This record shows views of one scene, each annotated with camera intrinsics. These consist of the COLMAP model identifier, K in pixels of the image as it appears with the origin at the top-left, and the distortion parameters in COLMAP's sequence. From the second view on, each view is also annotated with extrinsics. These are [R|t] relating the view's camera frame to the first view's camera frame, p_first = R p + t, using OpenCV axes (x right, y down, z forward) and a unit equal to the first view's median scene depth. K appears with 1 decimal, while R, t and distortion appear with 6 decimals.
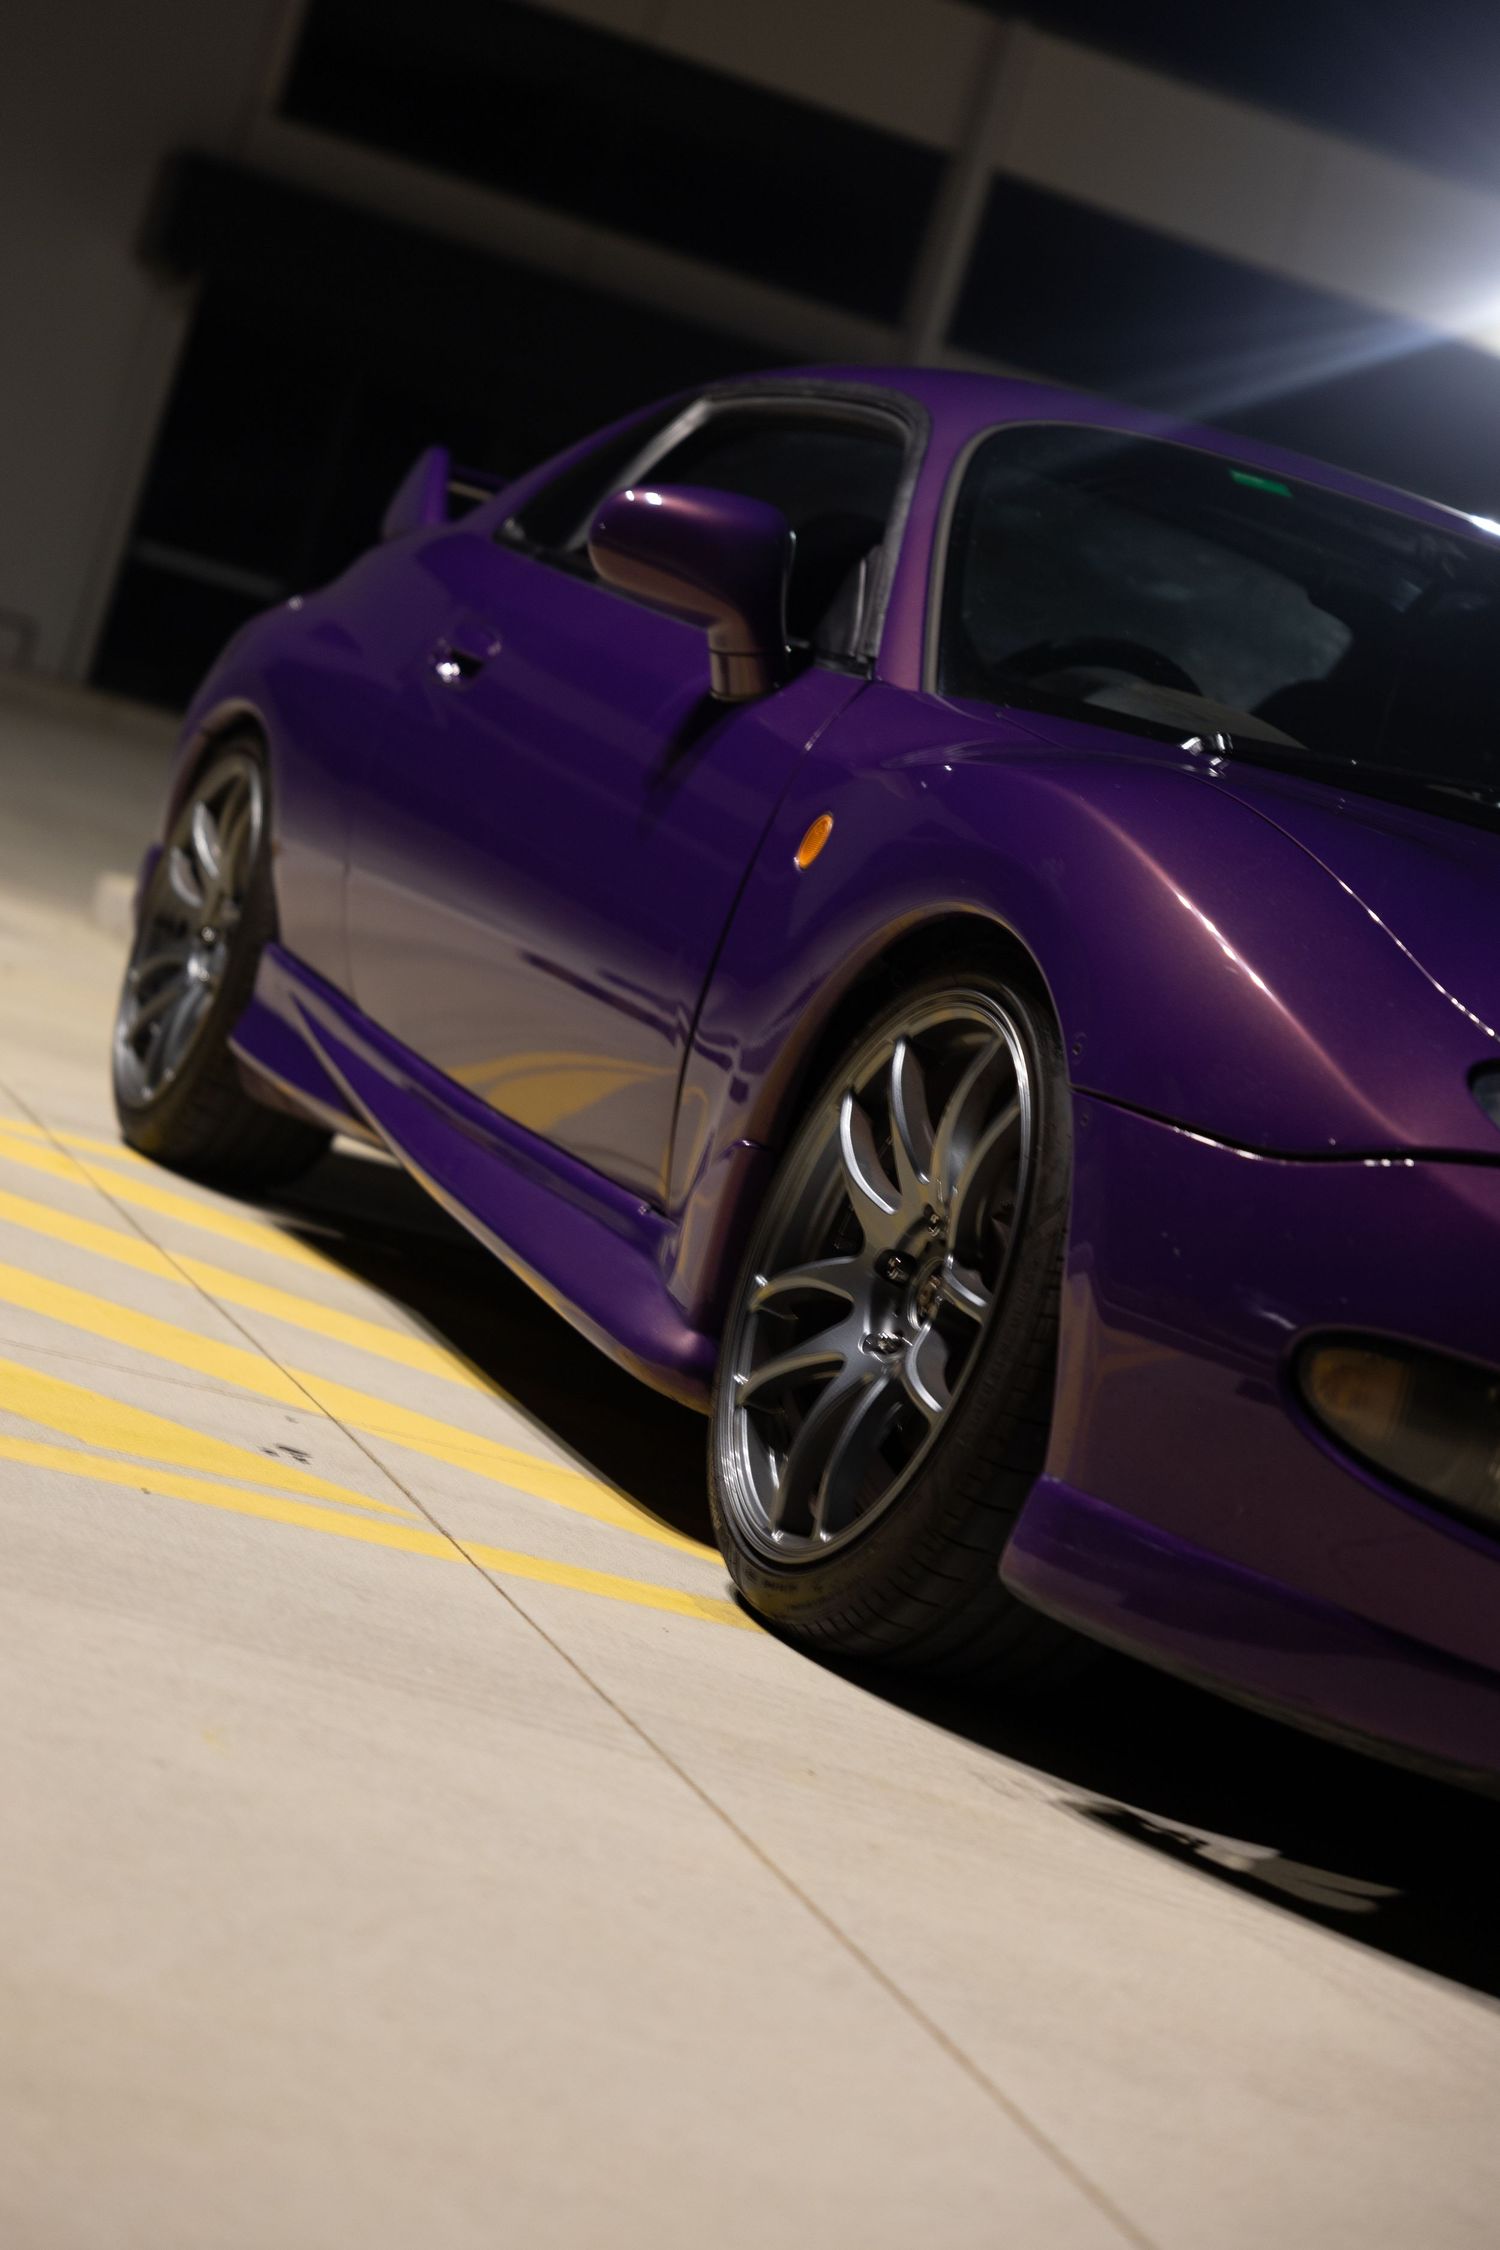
lens RADIAL K [[4428.1, 0, 750.0], [0, 4428.1, 1125.0], [0, 0, 1]] dist [-0.021344, 1.561137]
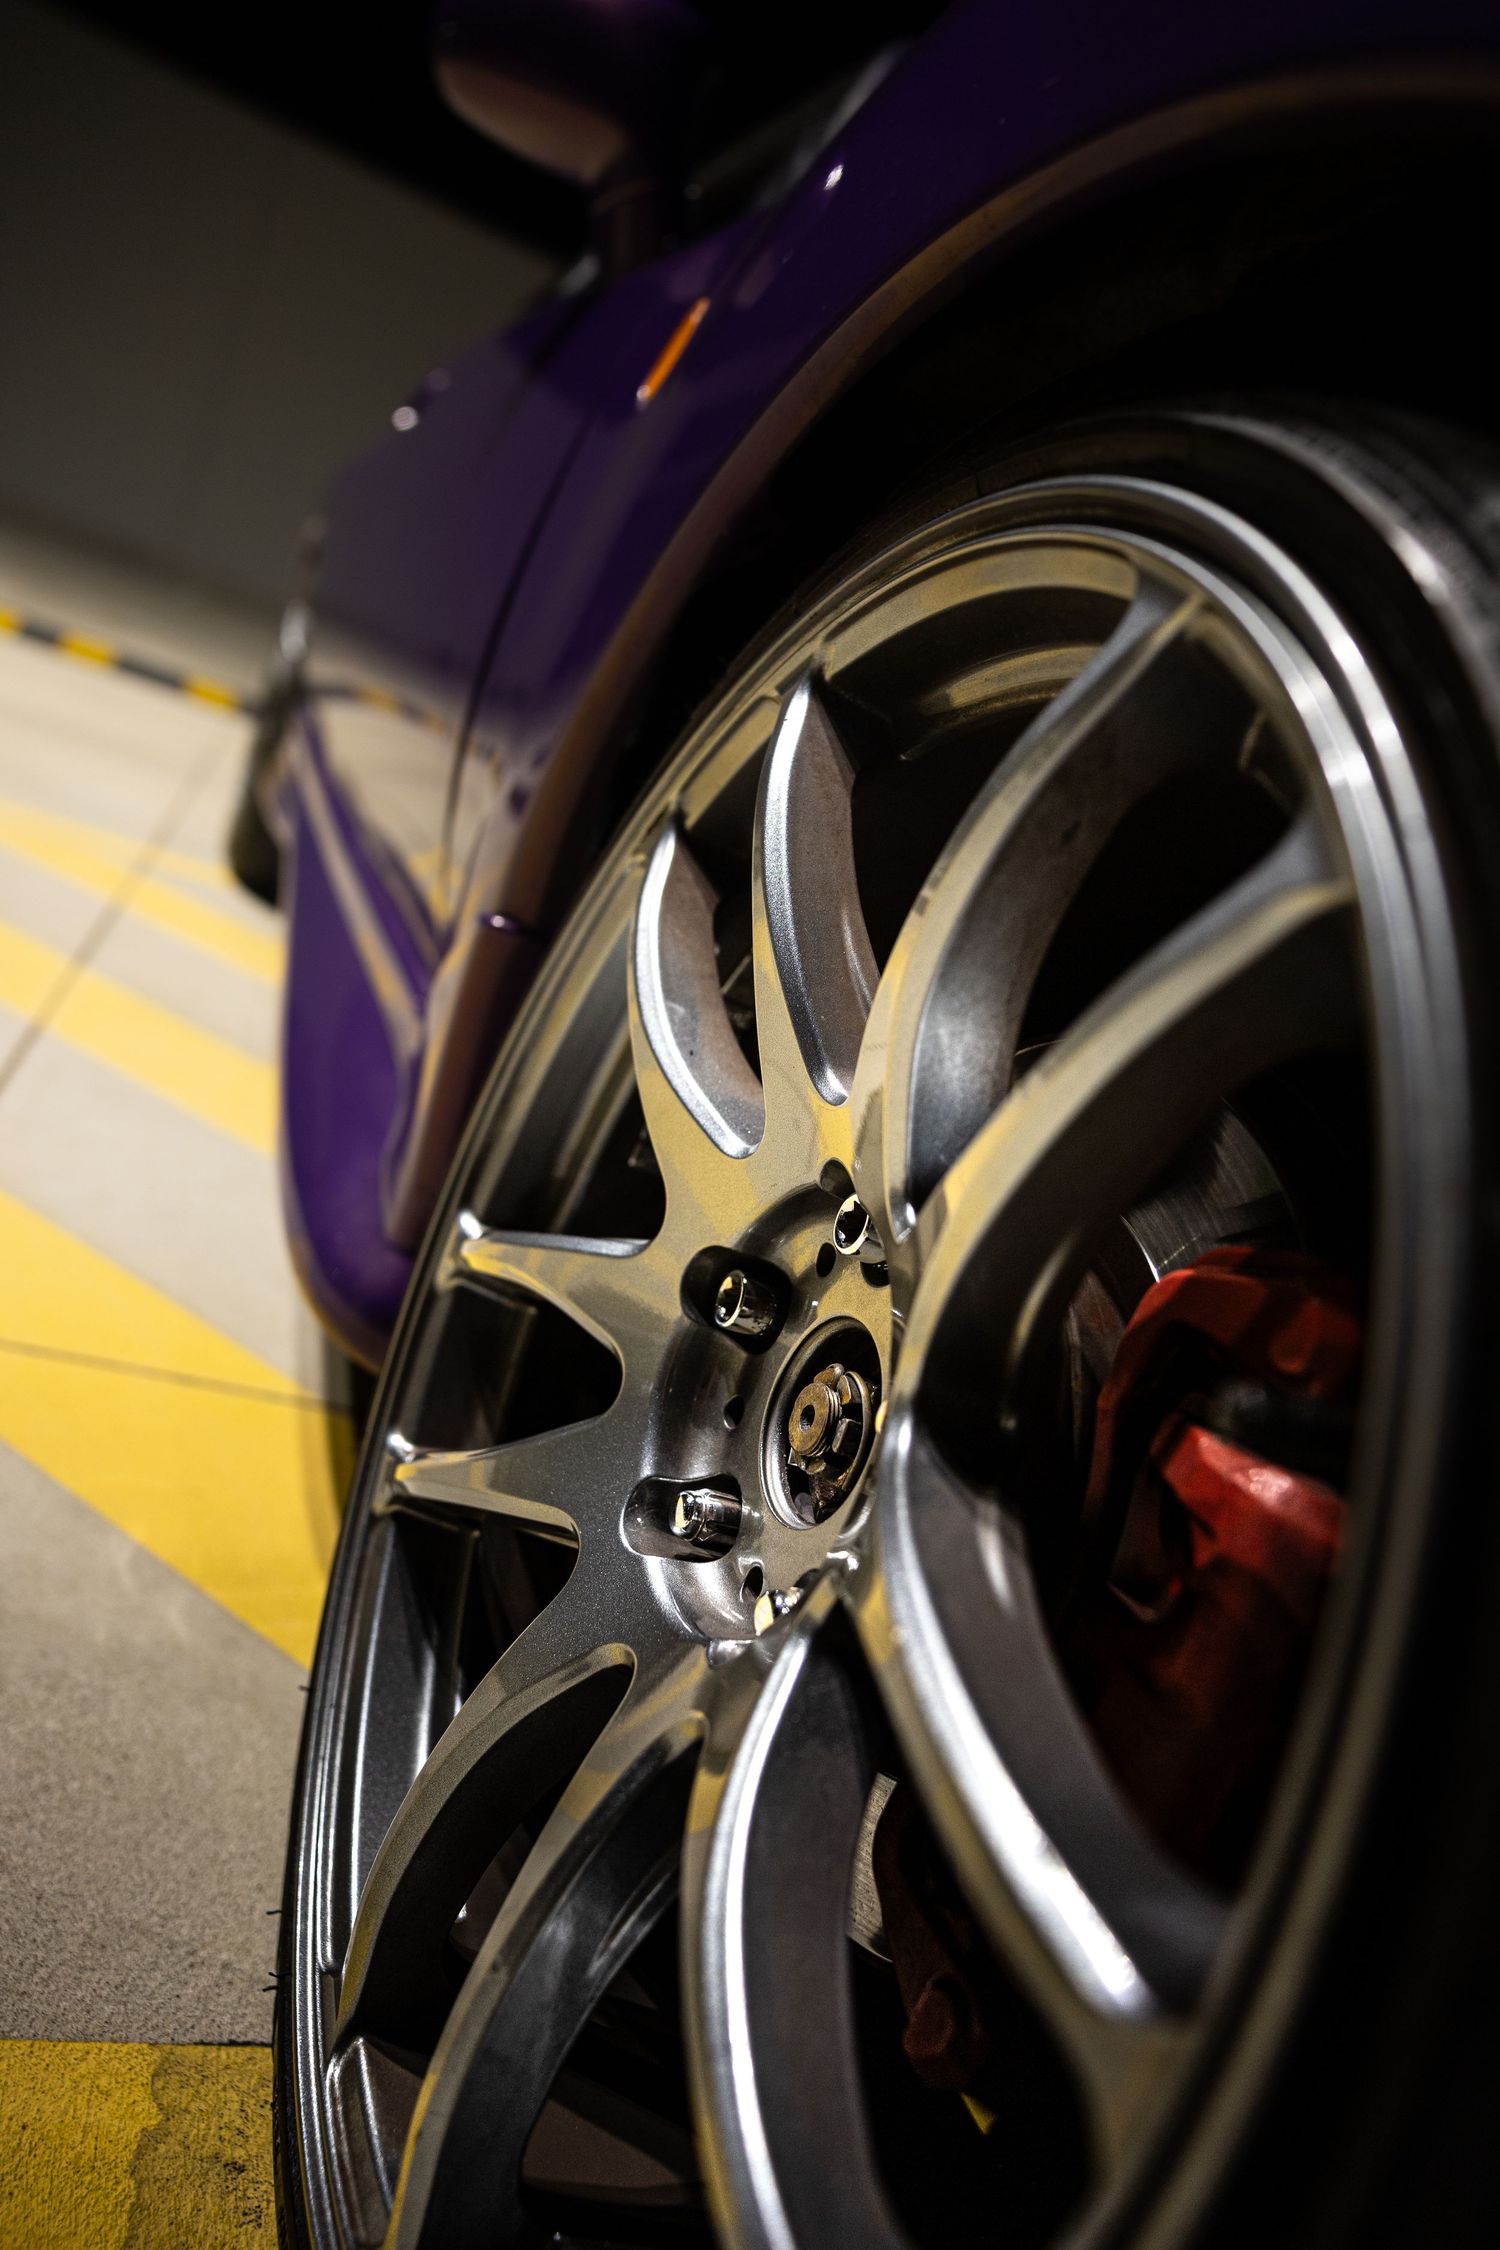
lens RADIAL K [[1533.5, 0, 750.0], [0, 1533.5, 1125.0], [0, 0, 1]] dist [0.003342, 0.001378]
pose [[0.997329, 0.072810, -0.005760, 0.033224], [-0.071091, 0.985814, 0.152044, -0.001963], [0.016748, -0.151228, 0.988357, 0.863288]]
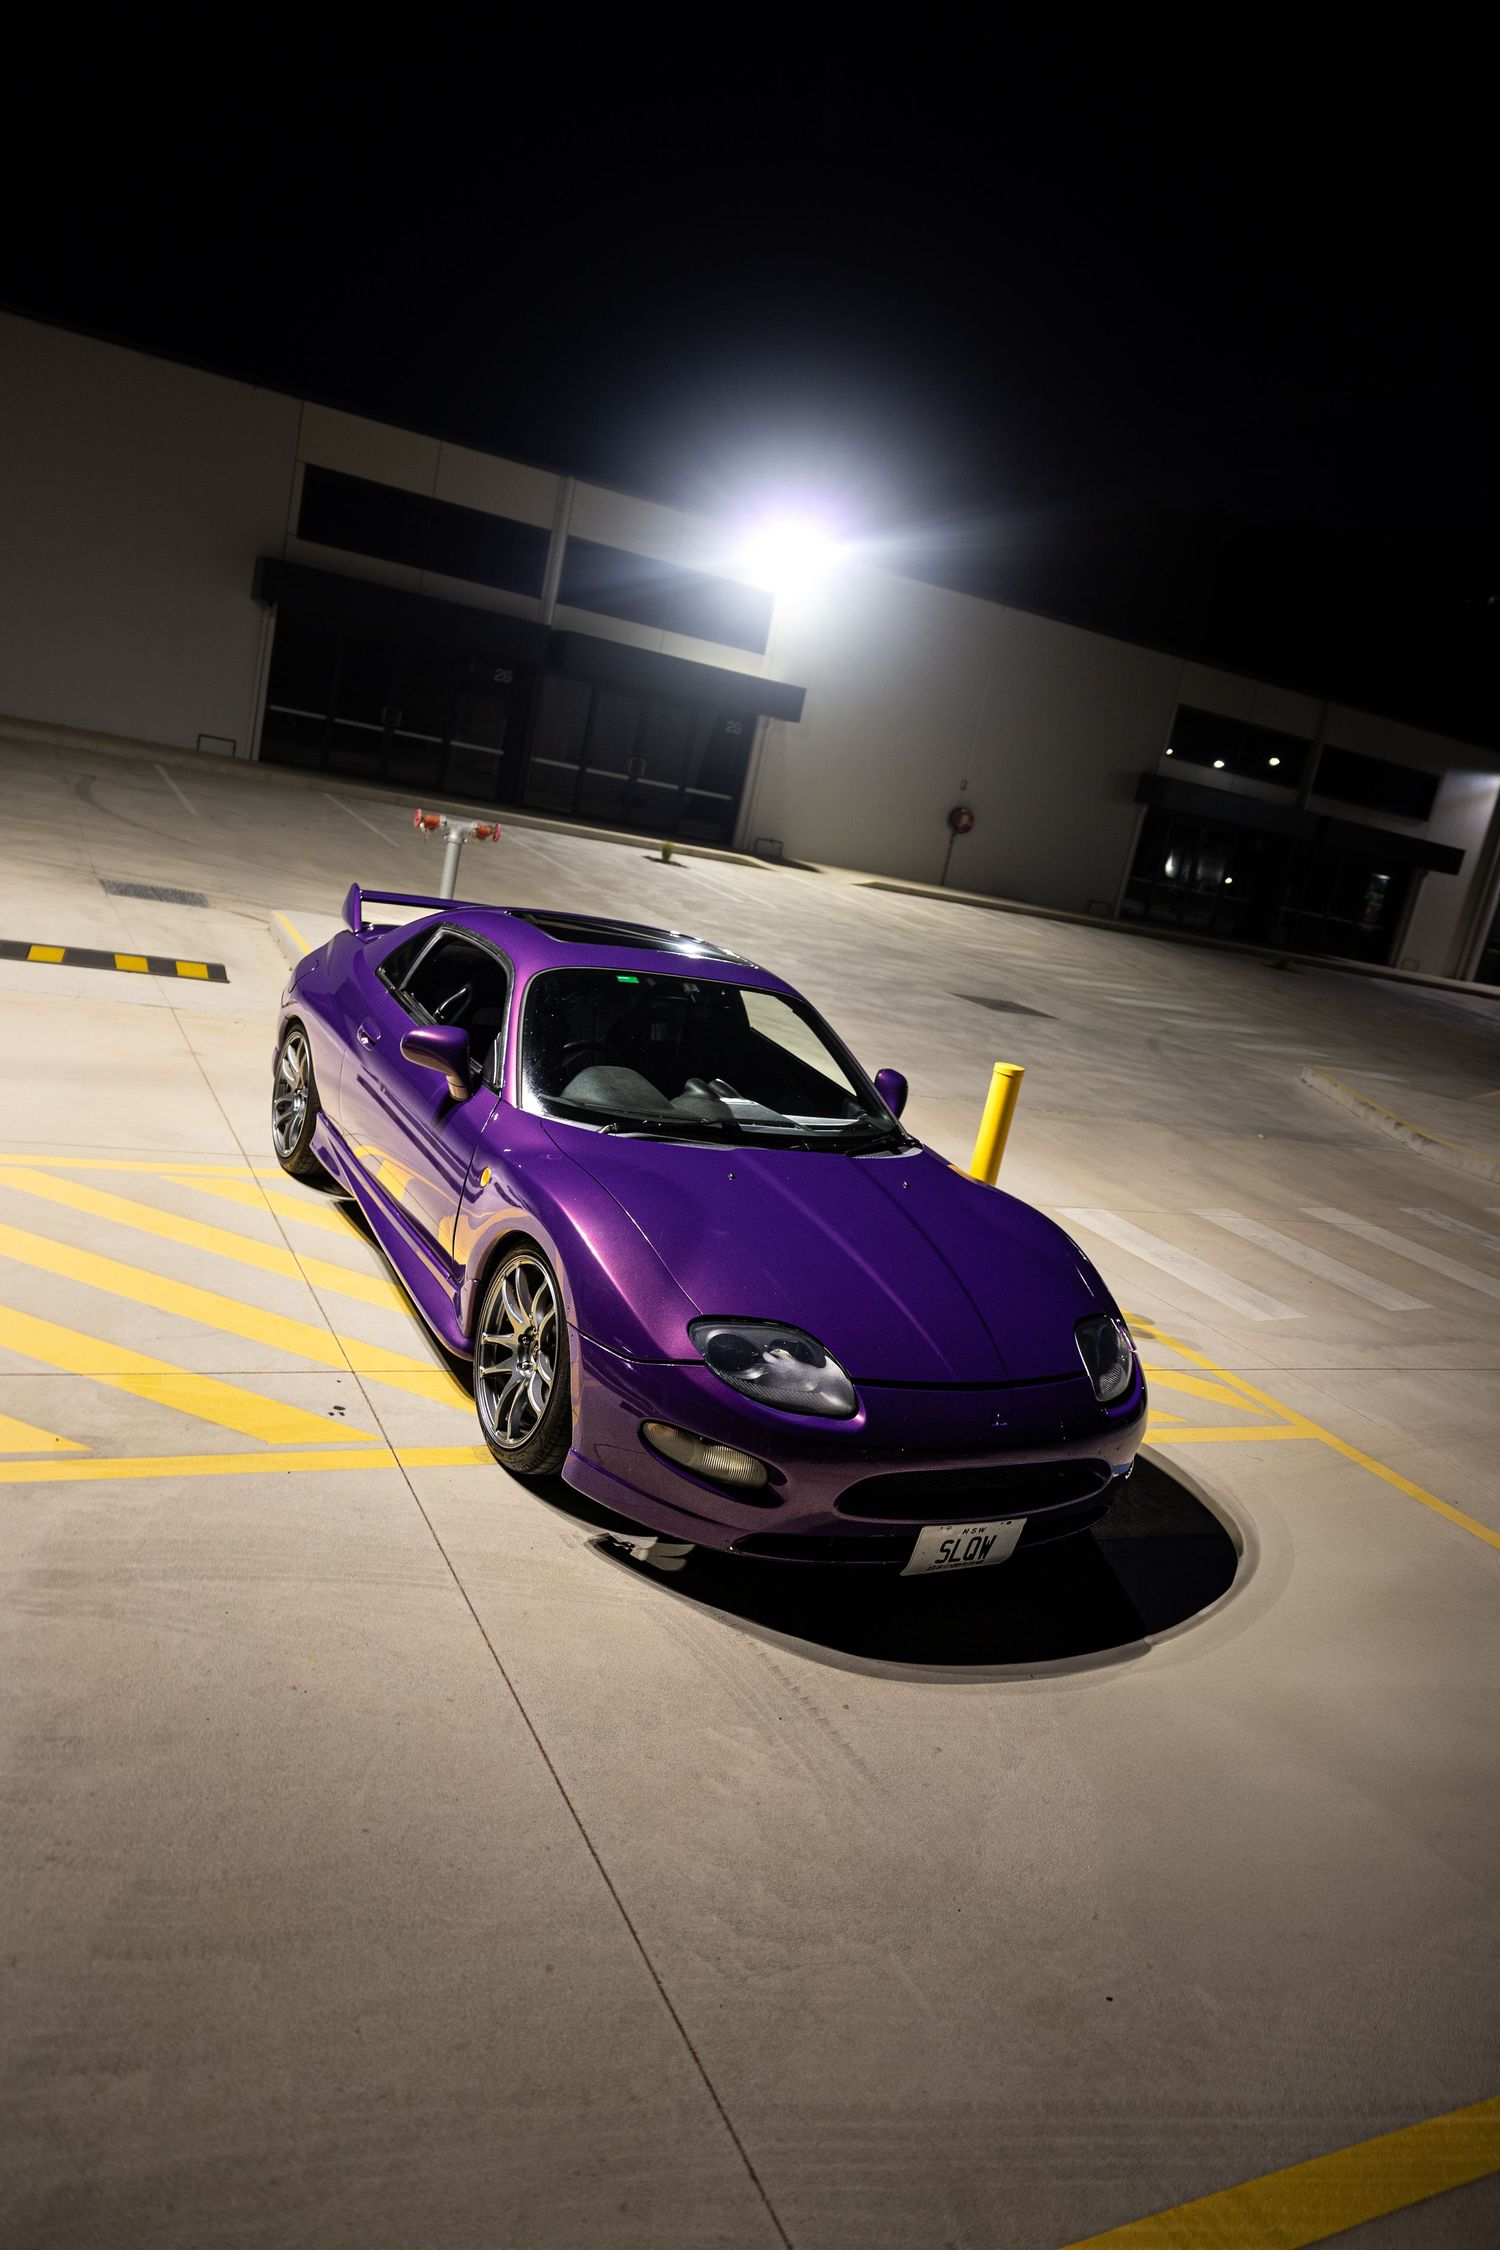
lens RADIAL K [[1533.5, 0, 750.0], [0, 1533.5, 1125.0], [0, 0, 1]] dist [0.003342, 0.001378]
pose [[0.985738, -0.120847, 0.117120, 0.080470], [0.094952, 0.973974, 0.205812, -0.320845], [-0.138943, -0.191756, 0.971558, -0.049088]]
